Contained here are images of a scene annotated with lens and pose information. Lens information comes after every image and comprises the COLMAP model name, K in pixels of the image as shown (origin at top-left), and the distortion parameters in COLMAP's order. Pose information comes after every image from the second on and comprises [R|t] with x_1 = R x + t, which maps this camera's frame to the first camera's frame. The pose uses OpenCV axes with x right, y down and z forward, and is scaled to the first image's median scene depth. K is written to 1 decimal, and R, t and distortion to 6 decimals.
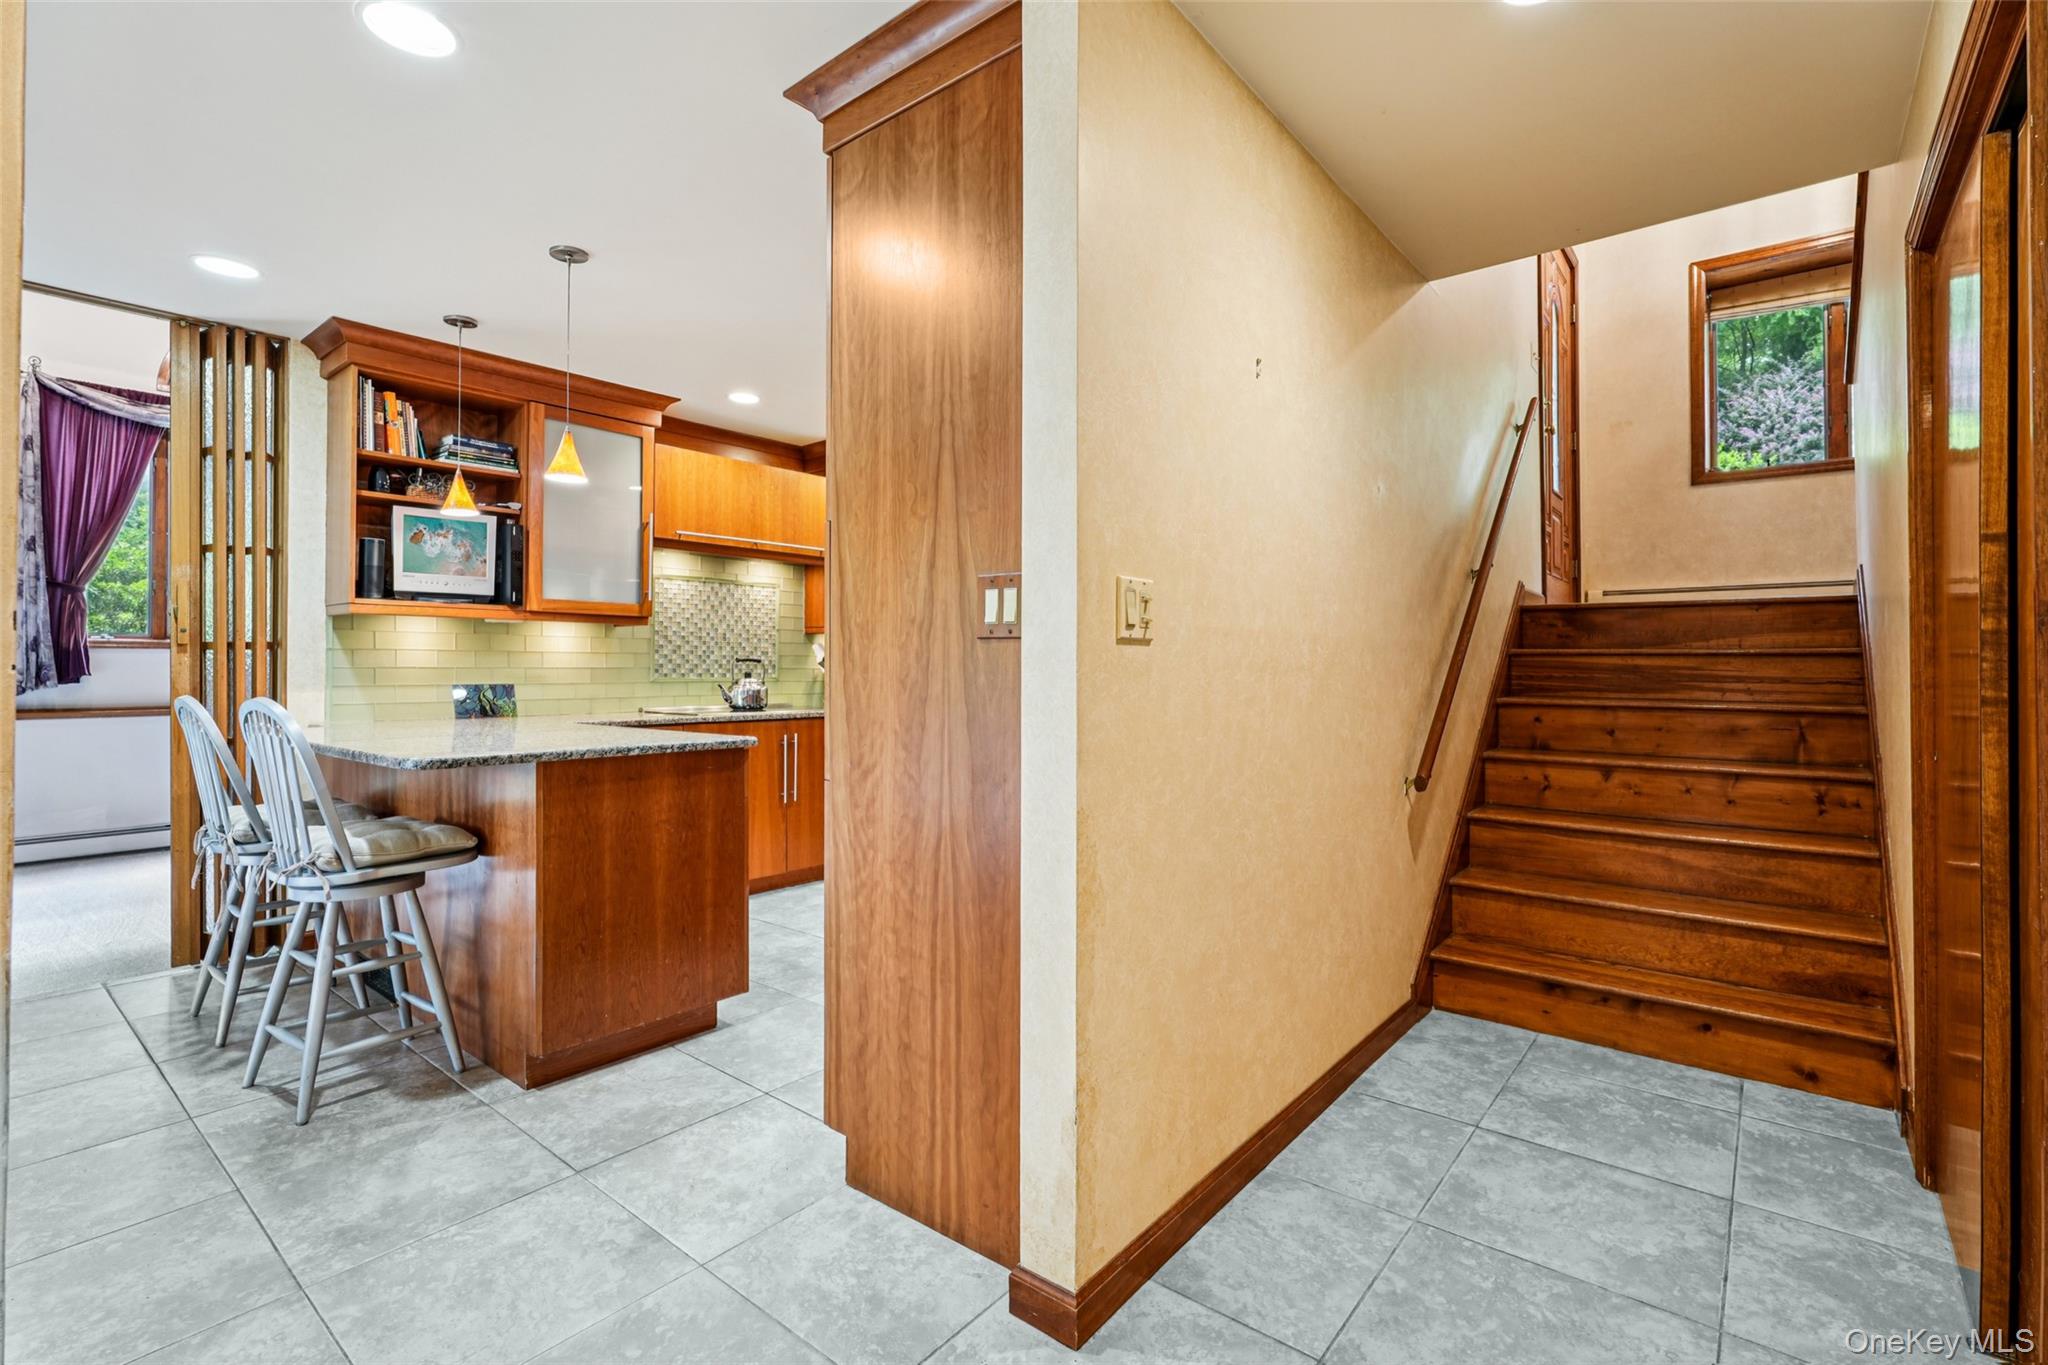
lens RADIAL K [[920.8, 0, 1020.9], [0, 920.8, 667.7], [0, 0, 1]] dist [0.000026, 0.000340]
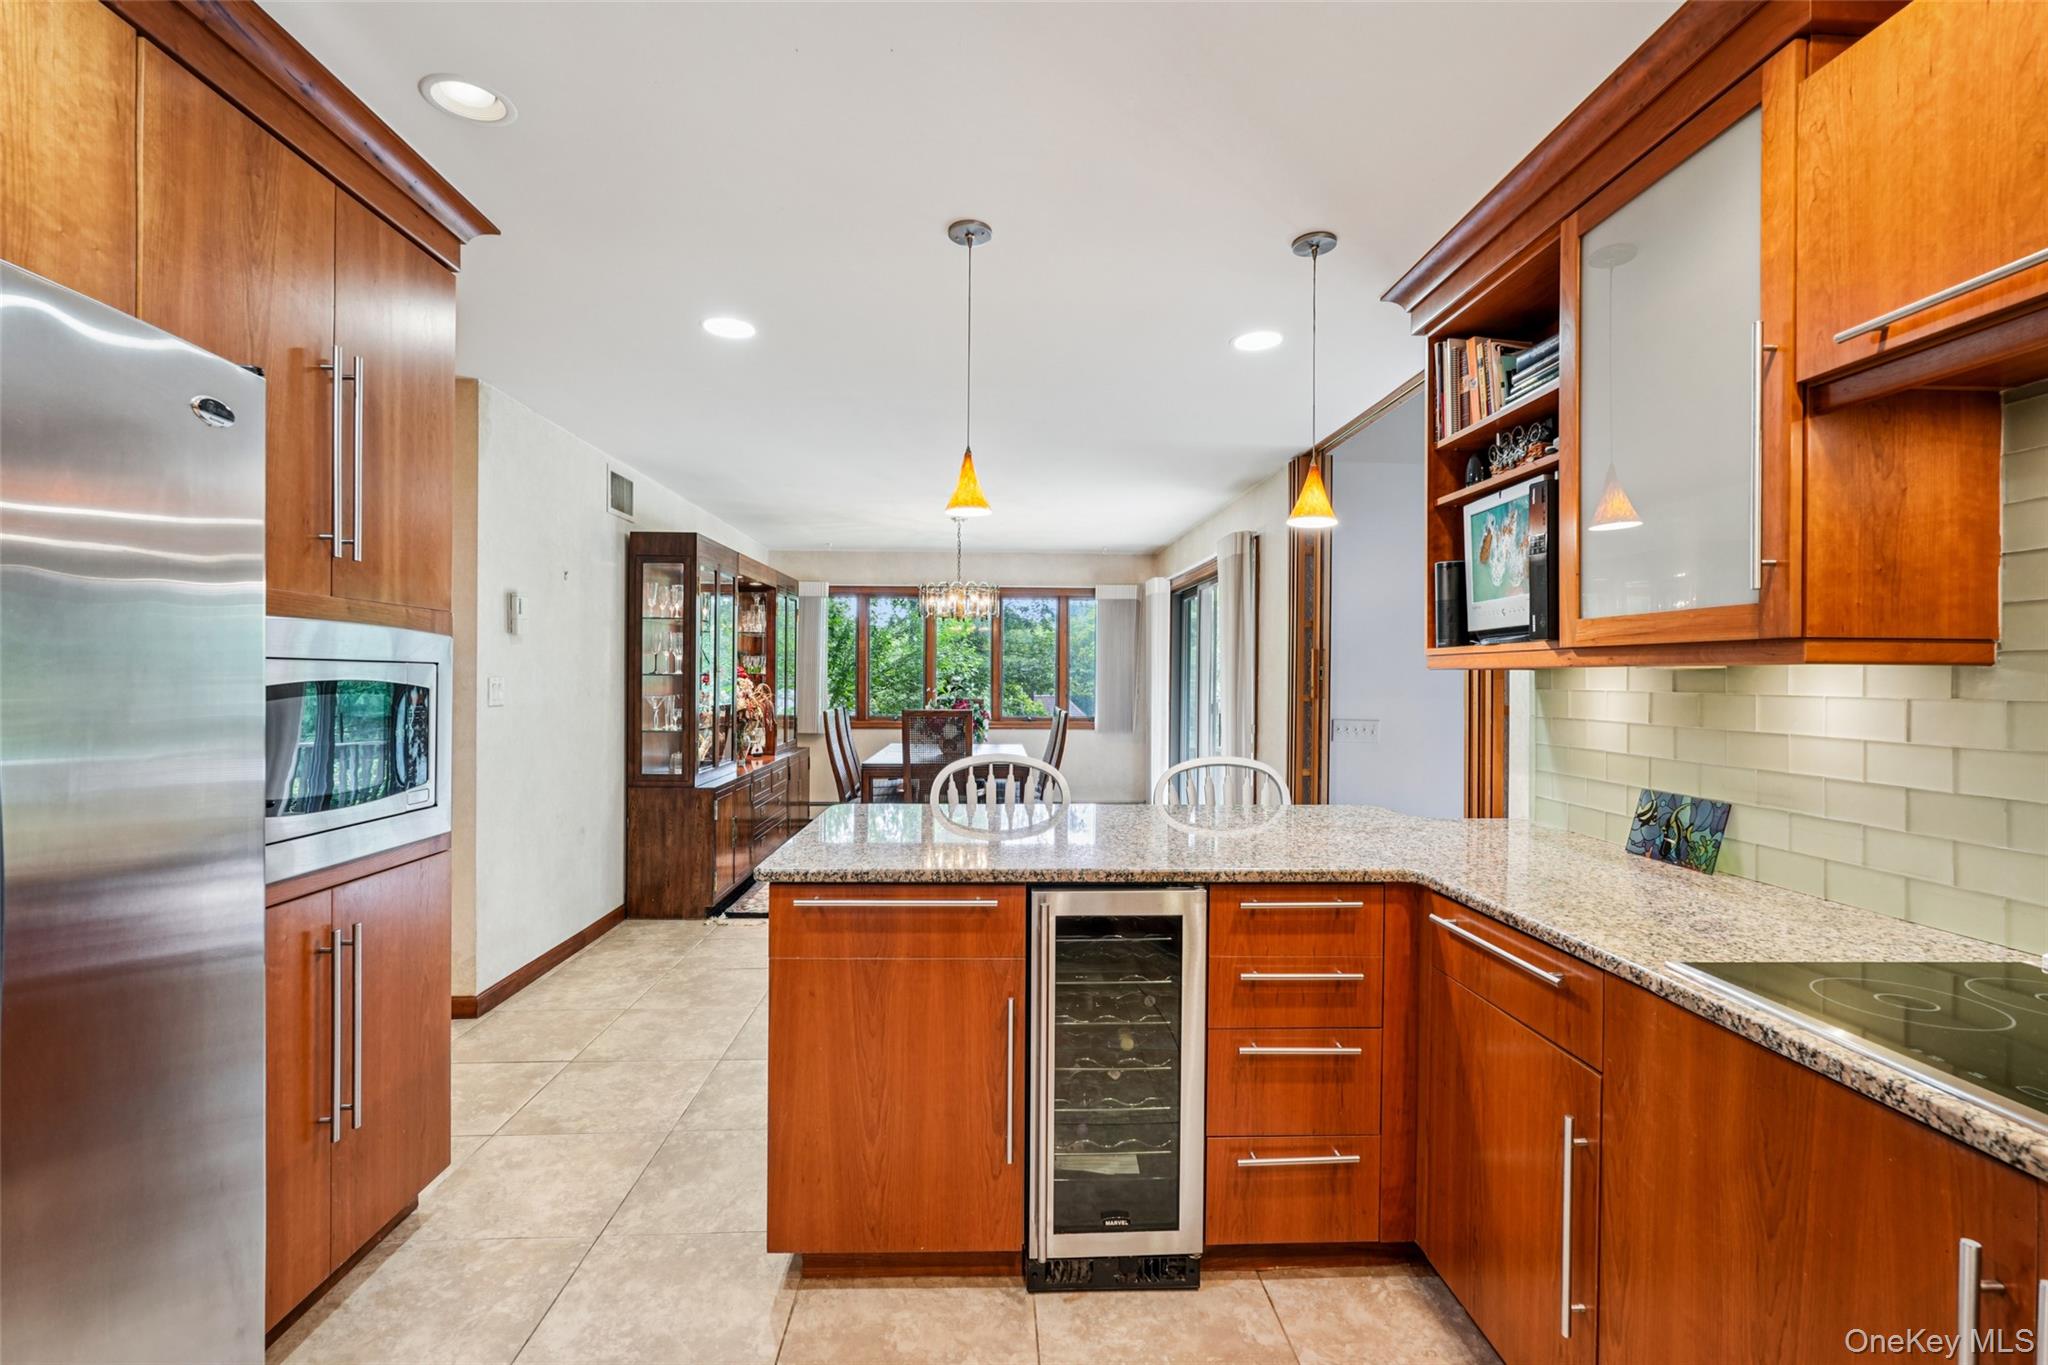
lens RADIAL K [[920.8, 0, 1020.9], [0, 920.8, 667.7], [0, 0, 1]] dist [0.000026, 0.000340]
pose [[-0.743006, -0.012317, -0.669171, 0.010369], [-0.008235, 0.999923, -0.009262, -0.042731], [0.669234, -0.001371, -0.743051, 1.130621]]
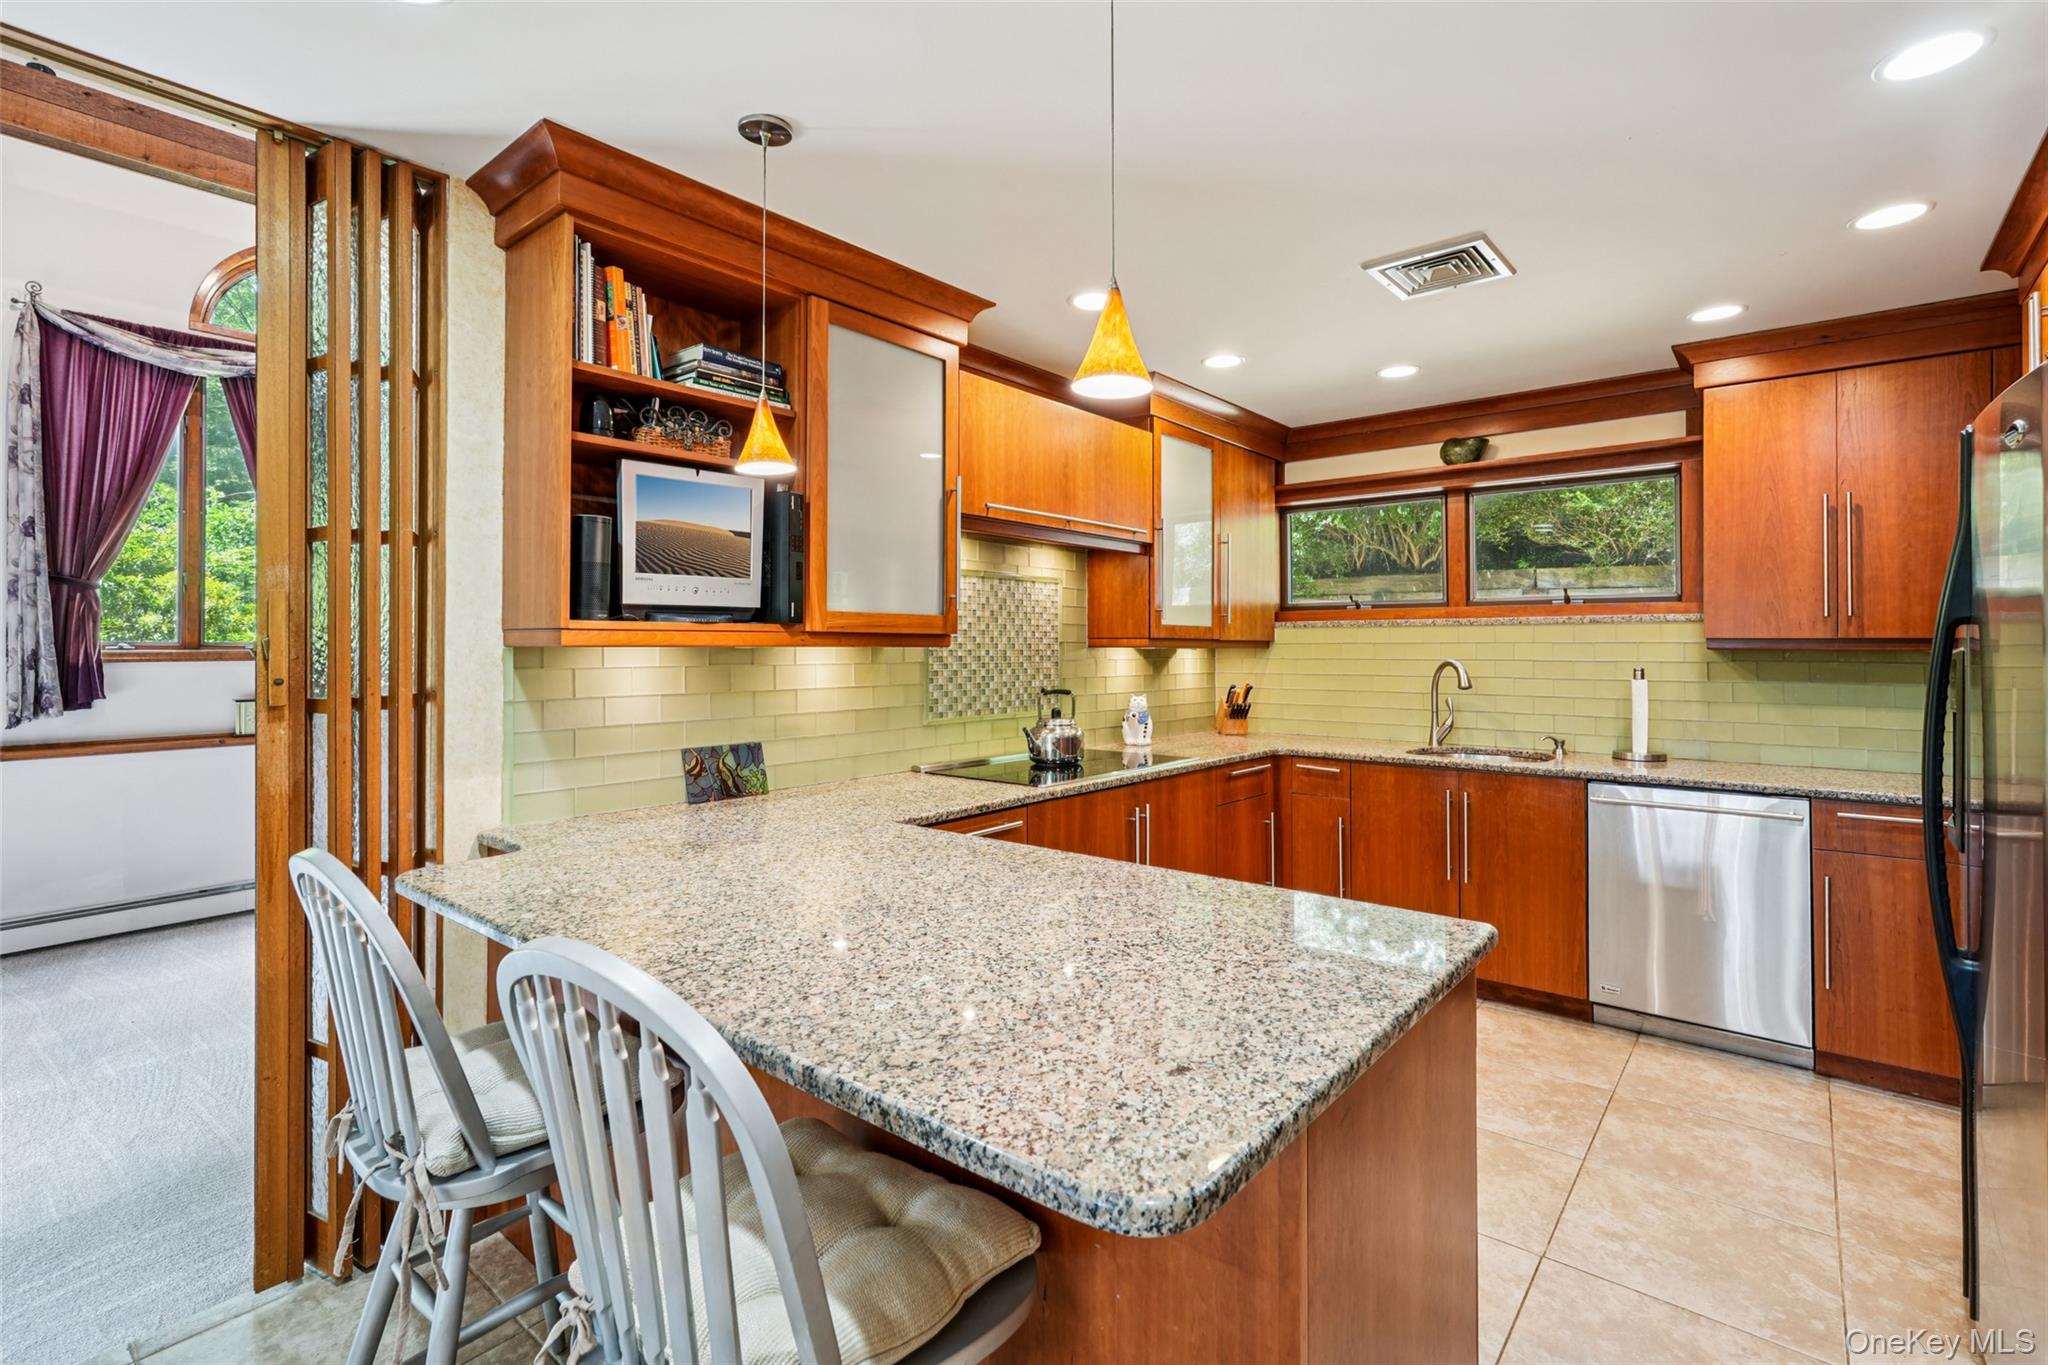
lens RADIAL K [[935.9, 0, 1025.1], [0, 935.9, 642.9], [0, 0, 1]] dist [-0.001929, 0.000414]
pose [[0.999945, -0.003650, -0.009789, -0.368818], [0.003608, 0.999984, -0.004395, -0.049110], [0.009805, 0.004359, 0.999942, 0.357626]]
